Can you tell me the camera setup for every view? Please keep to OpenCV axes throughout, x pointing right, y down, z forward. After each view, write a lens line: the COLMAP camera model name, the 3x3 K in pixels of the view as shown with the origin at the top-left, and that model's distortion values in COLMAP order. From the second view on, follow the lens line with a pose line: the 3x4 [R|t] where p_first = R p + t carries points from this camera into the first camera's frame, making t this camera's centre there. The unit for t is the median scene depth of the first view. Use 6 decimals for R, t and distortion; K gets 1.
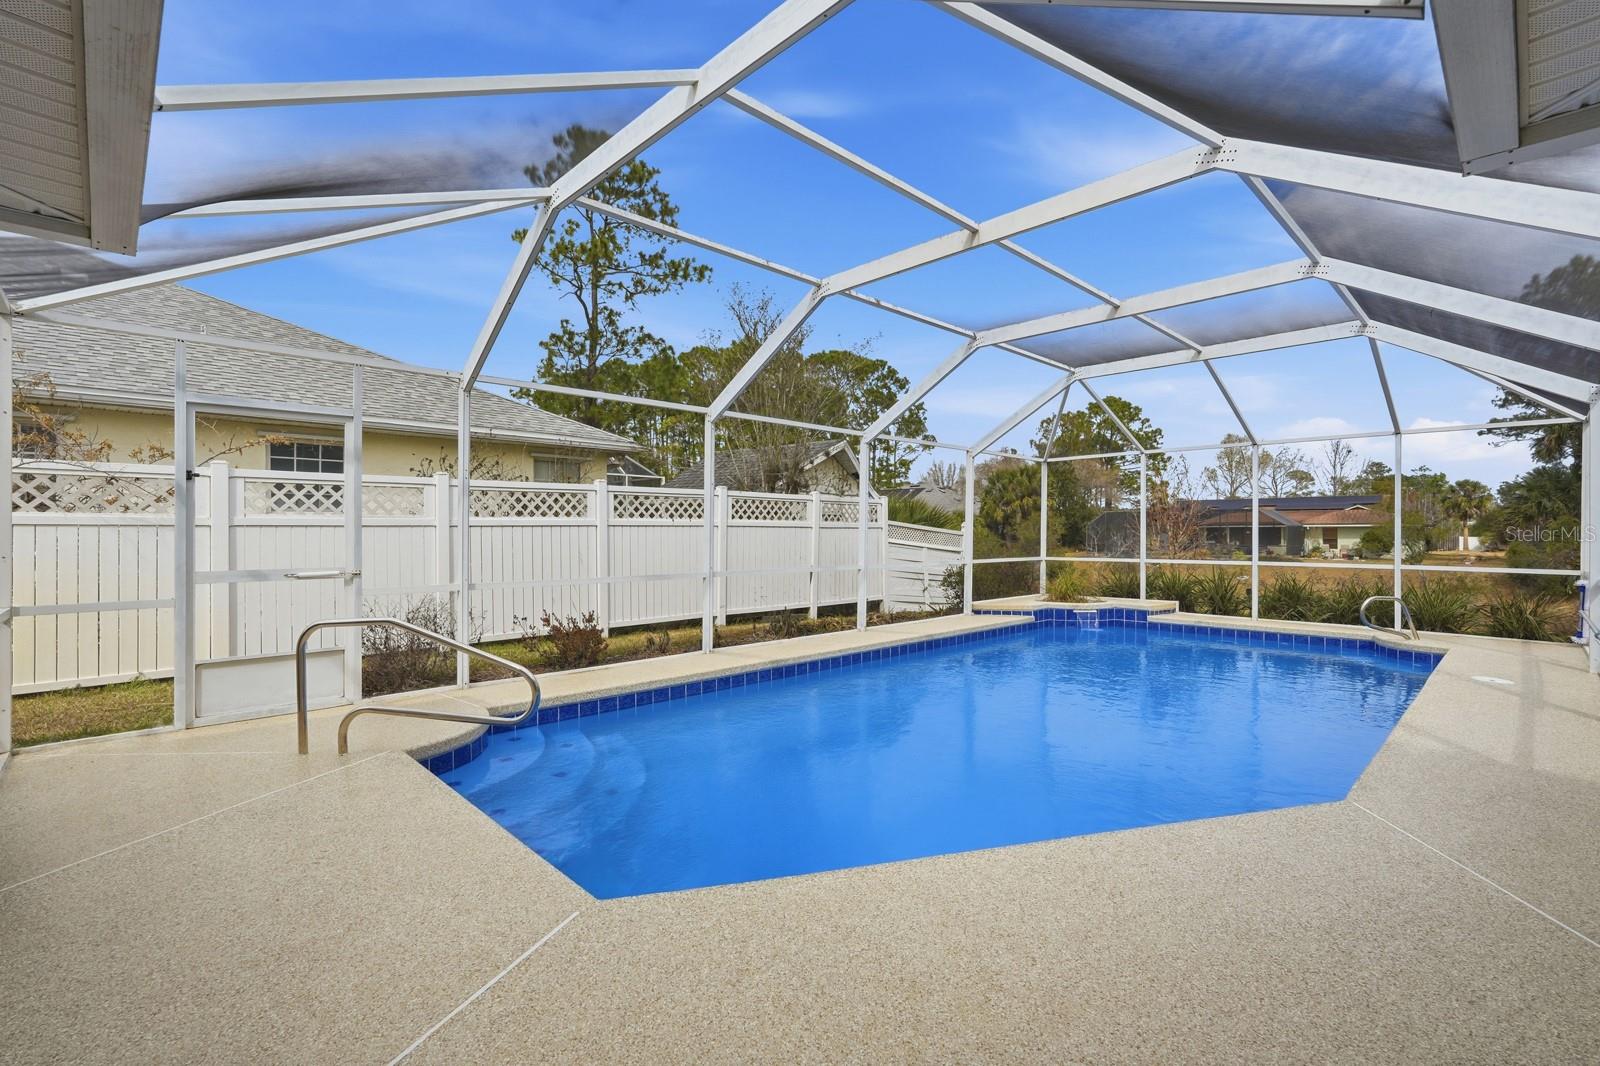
lens RADIAL K [[718.5, 0, 803.2], [0, 718.5, 535.7], [0, 0, 1]] dist [-0.017527, 0.006319]
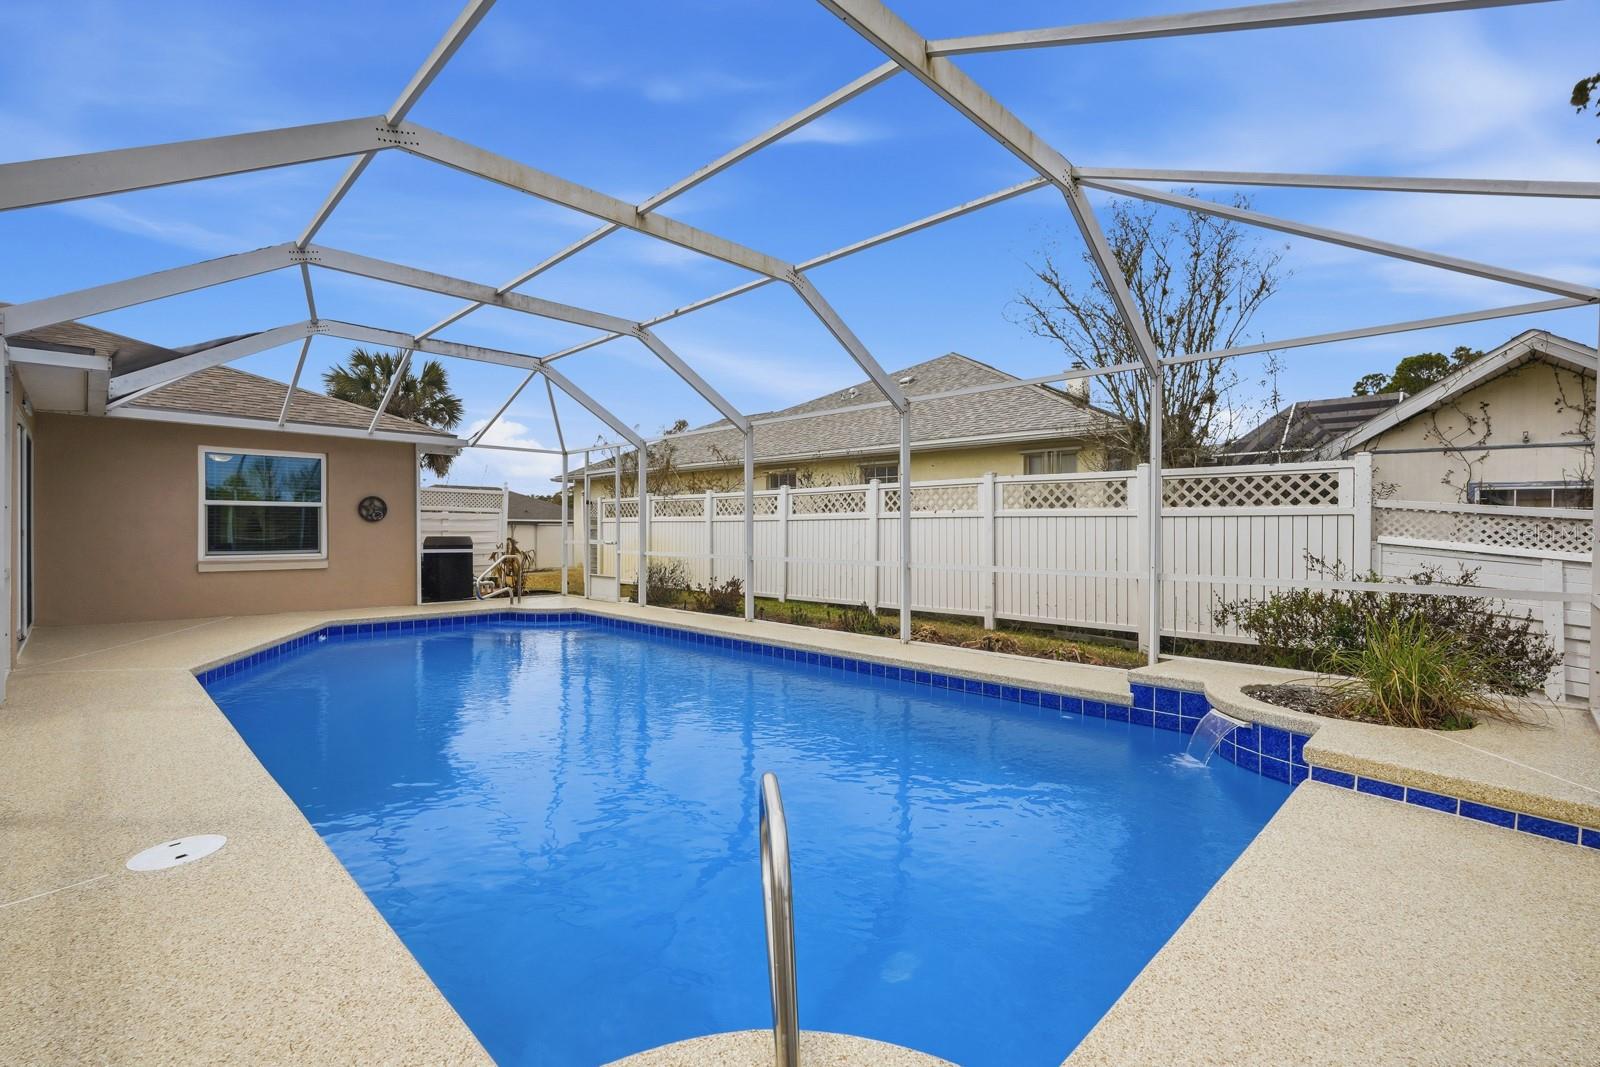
lens RADIAL K [[718.5, 0, 806.7], [0, 718.5, 532.1], [0, 0, 1]] dist [-0.017527, 0.006319]
pose [[0.032963, 0.010531, -0.999401, 0.809960], [-0.000005, 0.999944, 0.010537, -0.004134], [0.999457, -0.000342, 0.032961, 0.764220]]
